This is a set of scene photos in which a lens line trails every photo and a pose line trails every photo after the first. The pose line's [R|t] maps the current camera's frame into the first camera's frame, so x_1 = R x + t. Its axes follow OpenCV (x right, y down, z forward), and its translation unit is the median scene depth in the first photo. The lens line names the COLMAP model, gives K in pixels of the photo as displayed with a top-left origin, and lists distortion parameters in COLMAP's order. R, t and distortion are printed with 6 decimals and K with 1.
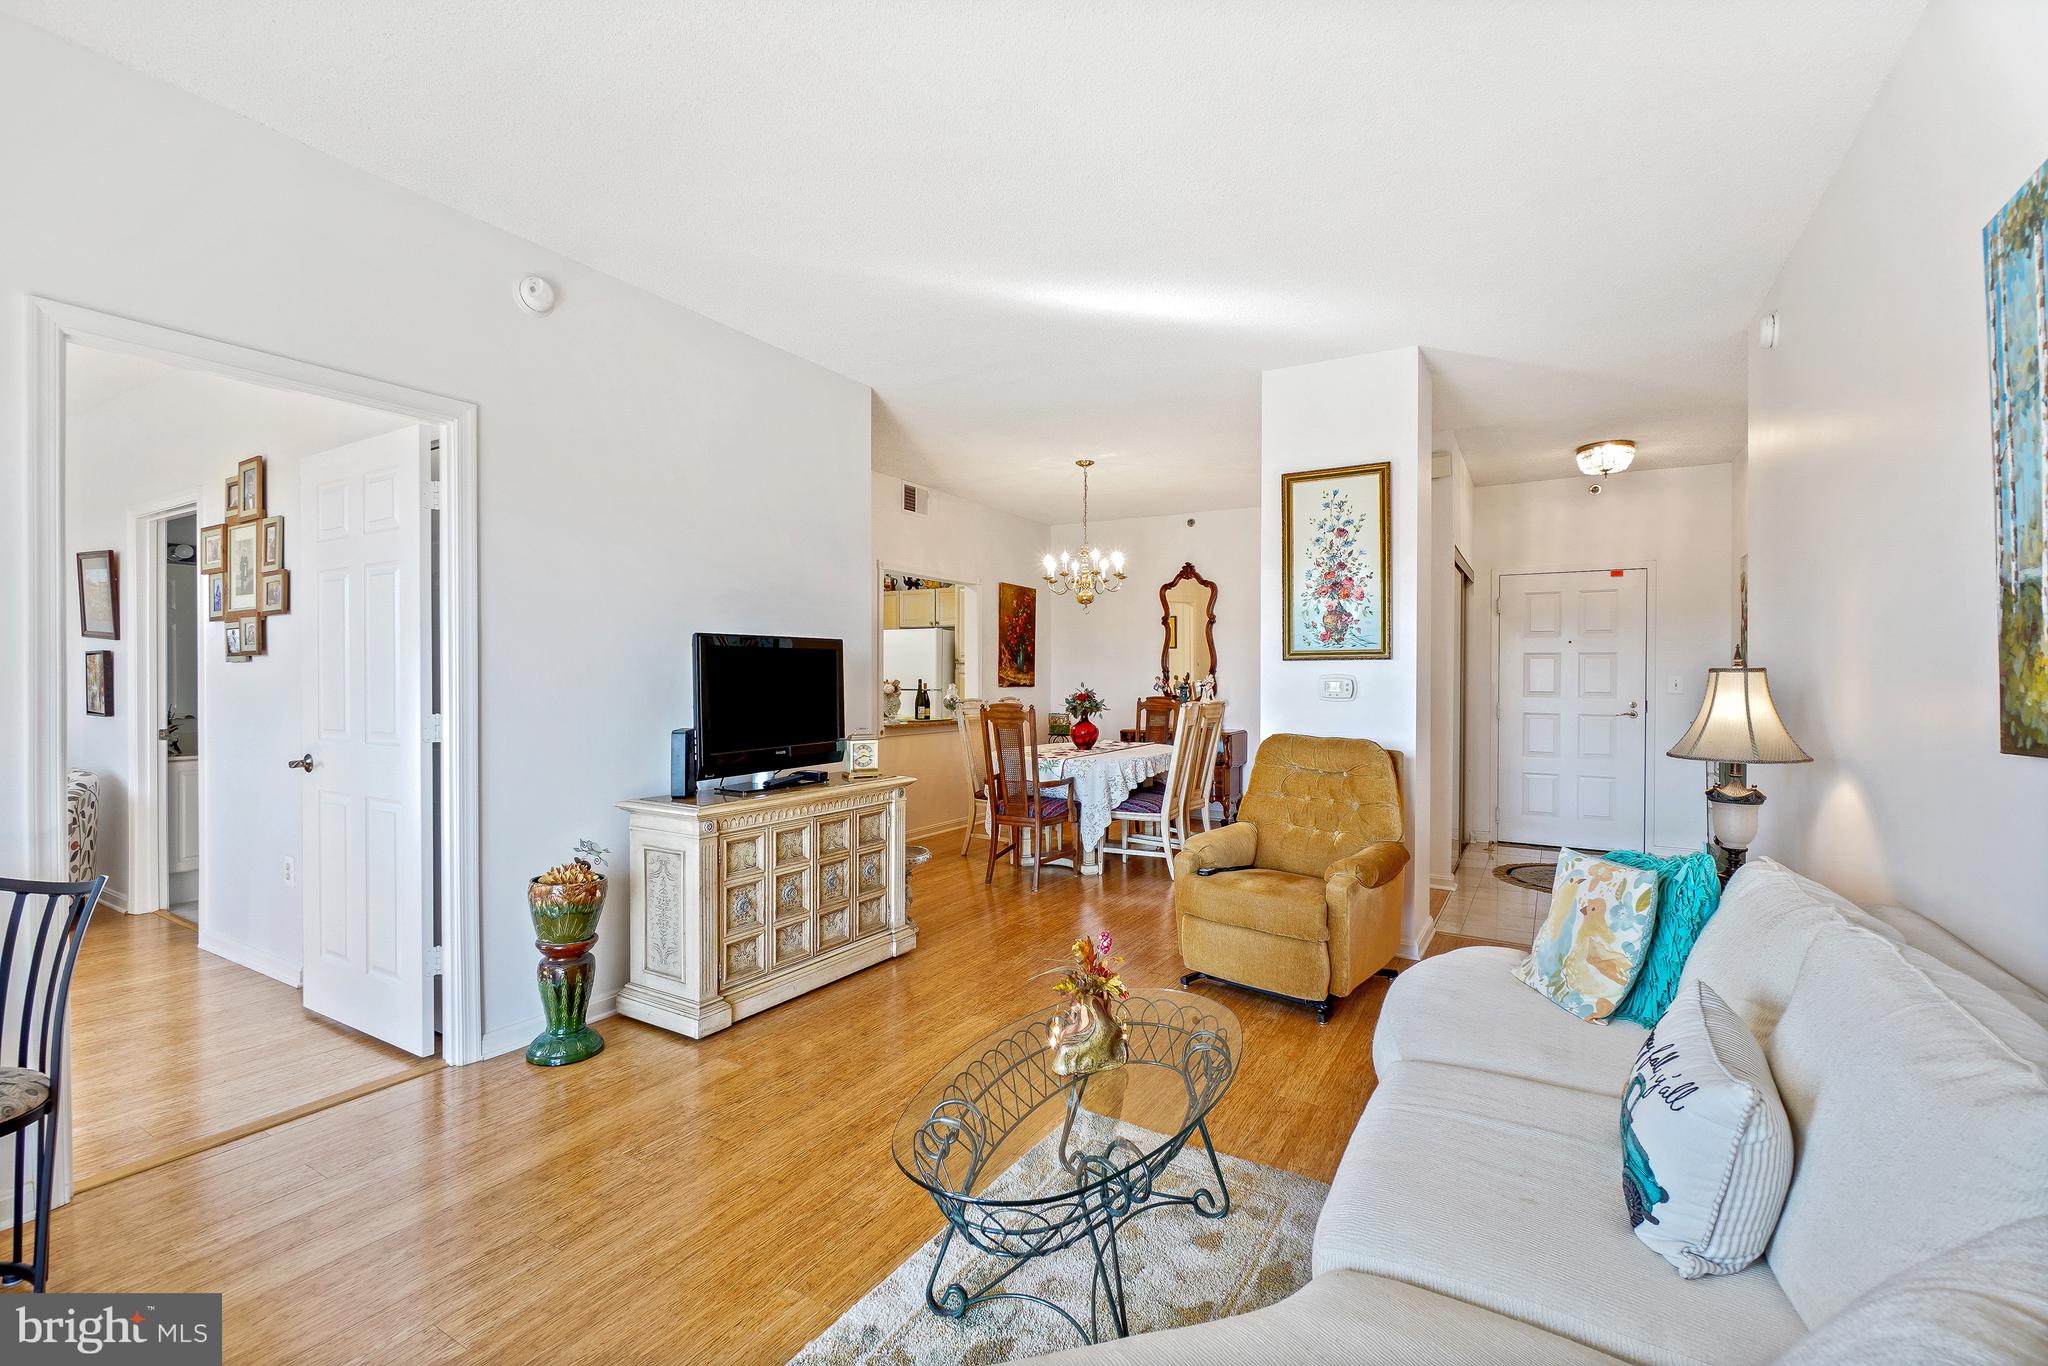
lens RADIAL K [[886.4, 0, 1013.3], [0, 886.4, 689.7], [0, 0, 1]] dist [-0.000801, -0.000352]
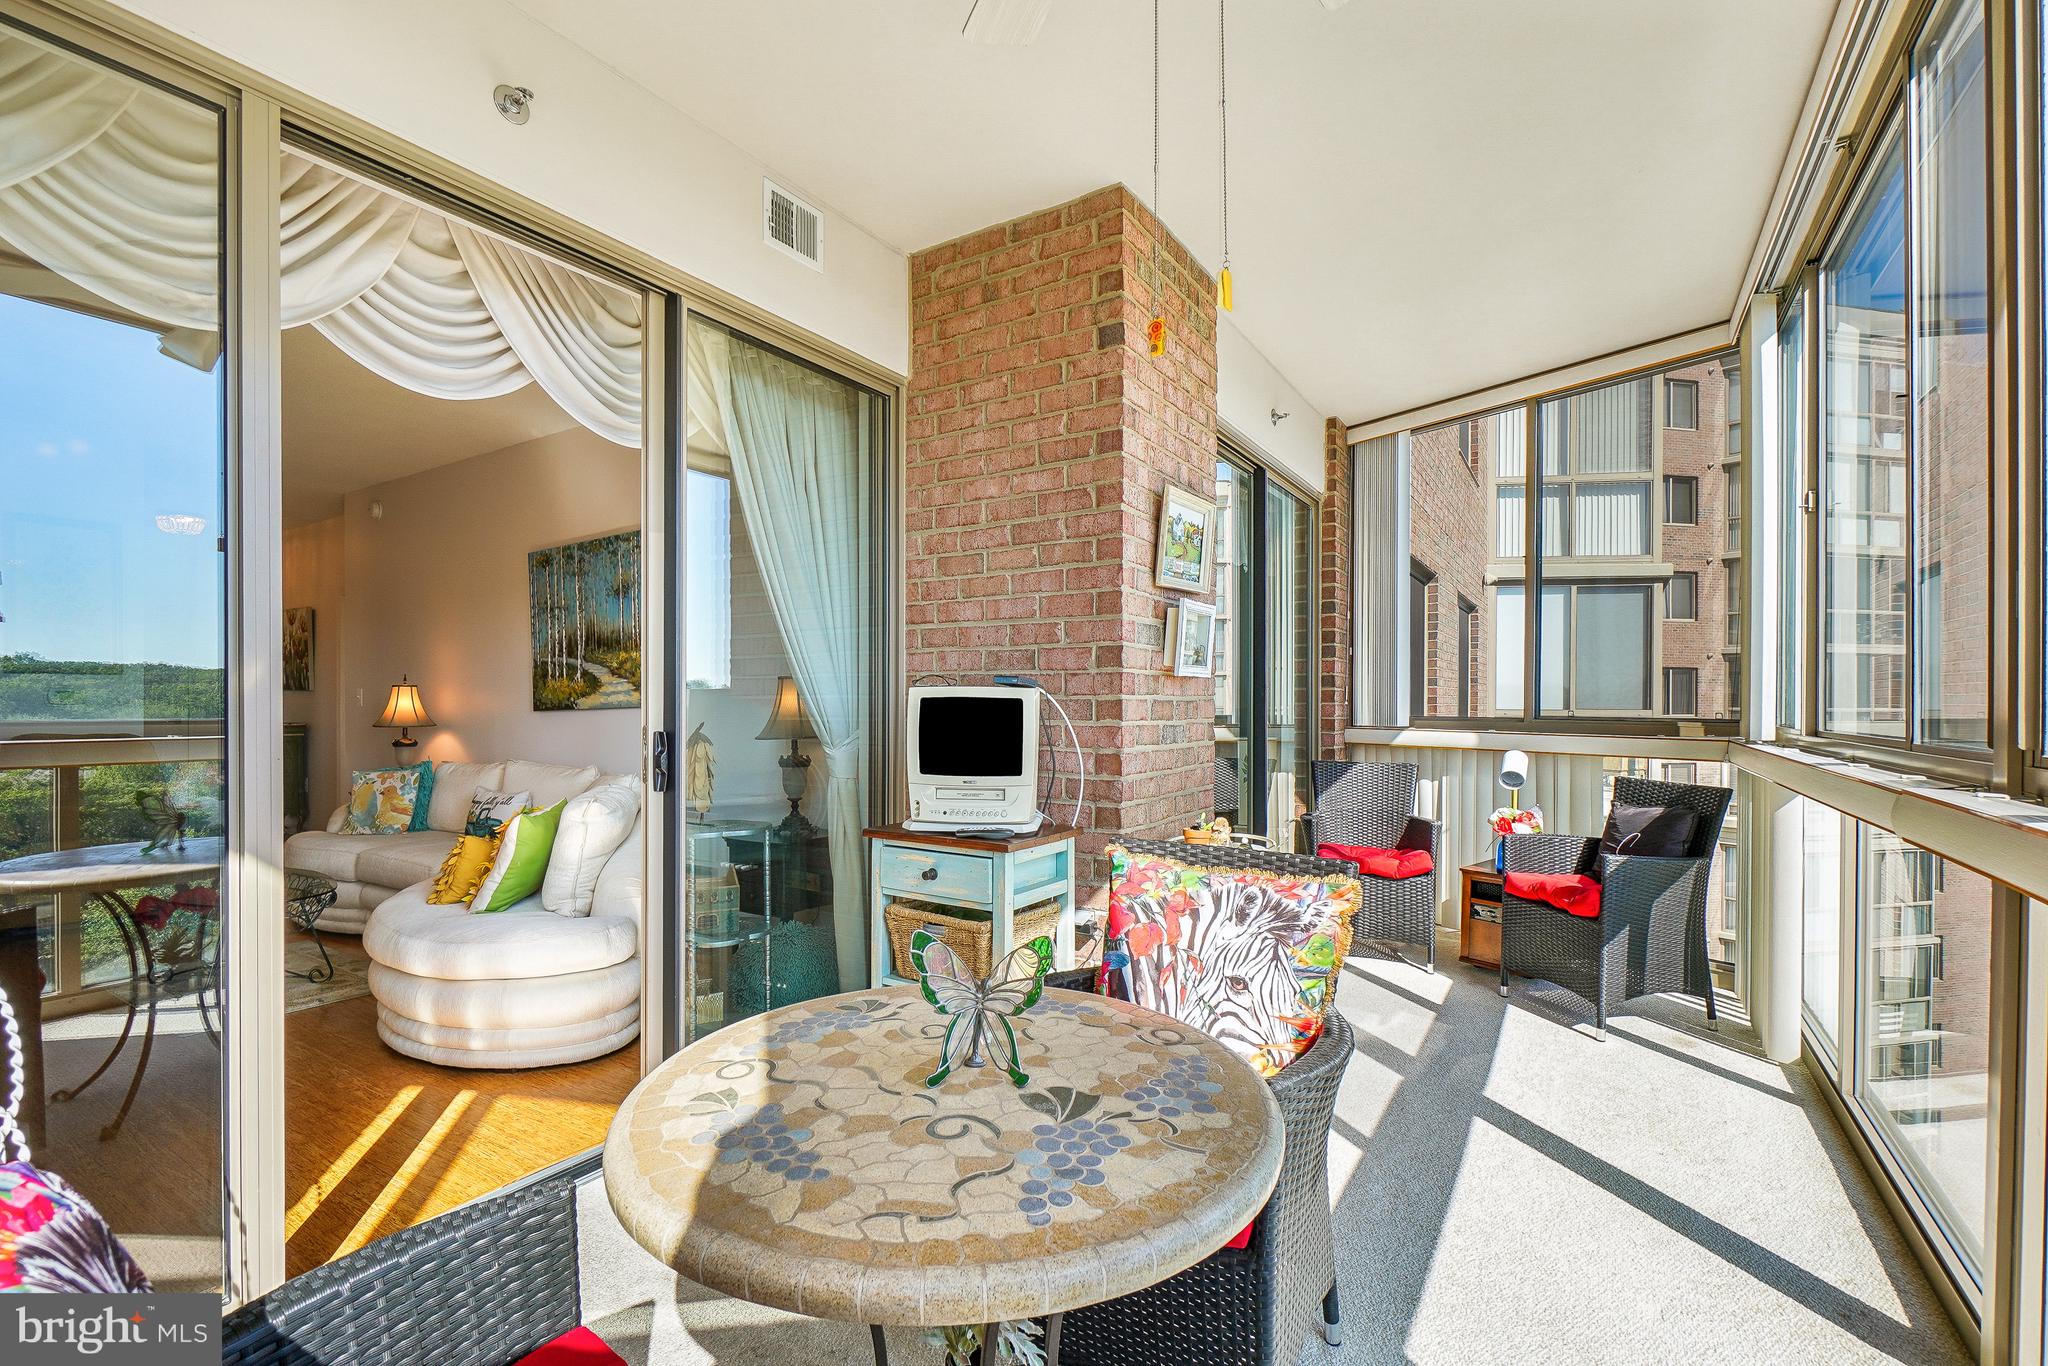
lens RADIAL K [[910.6, 0, 1033.2], [0, 910.6, 717.3], [0, 0, 1]] dist [0.000946, 0.000077]
pose [[0.011058, -0.014369, 0.999836, -0.625972], [0.009253, 0.999855, 0.014267, 0.017064], [-0.999896, 0.009094, 0.011189, -0.253403]]
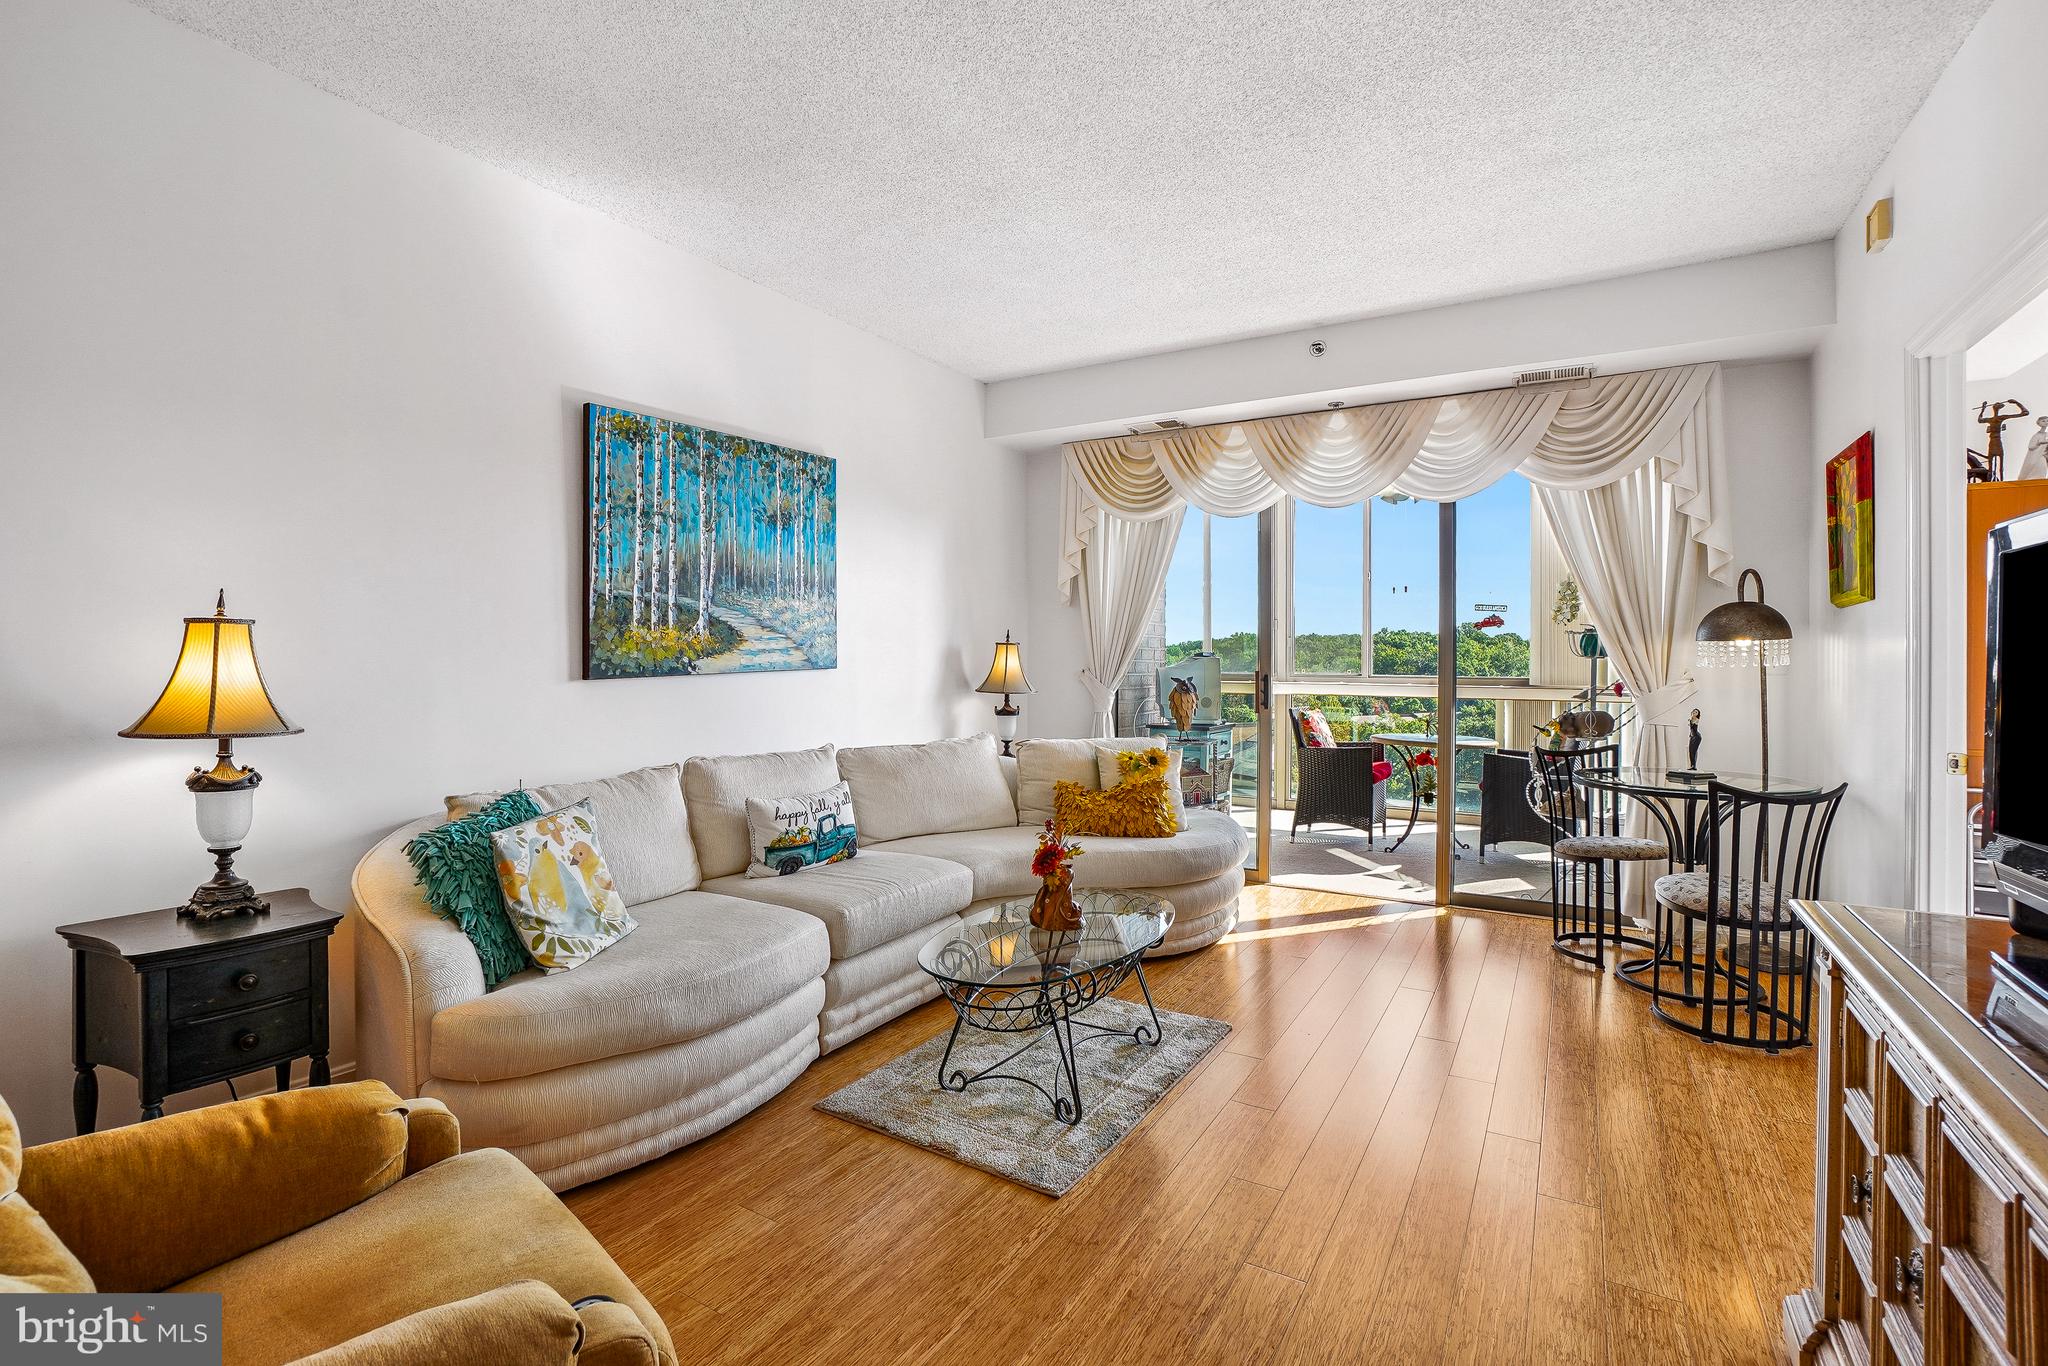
lens RADIAL K [[953.5, 0, 1018.9], [0, 953.5, 660.7], [0, 0, 1]] dist [-0.034378, -0.000101]
pose [[-0.999852, -0.008291, -0.015087, 0.055876], [-0.008527, 0.999841, 0.015678, -0.002684], [0.014955, 0.015804, -0.999763, 0.824356]]
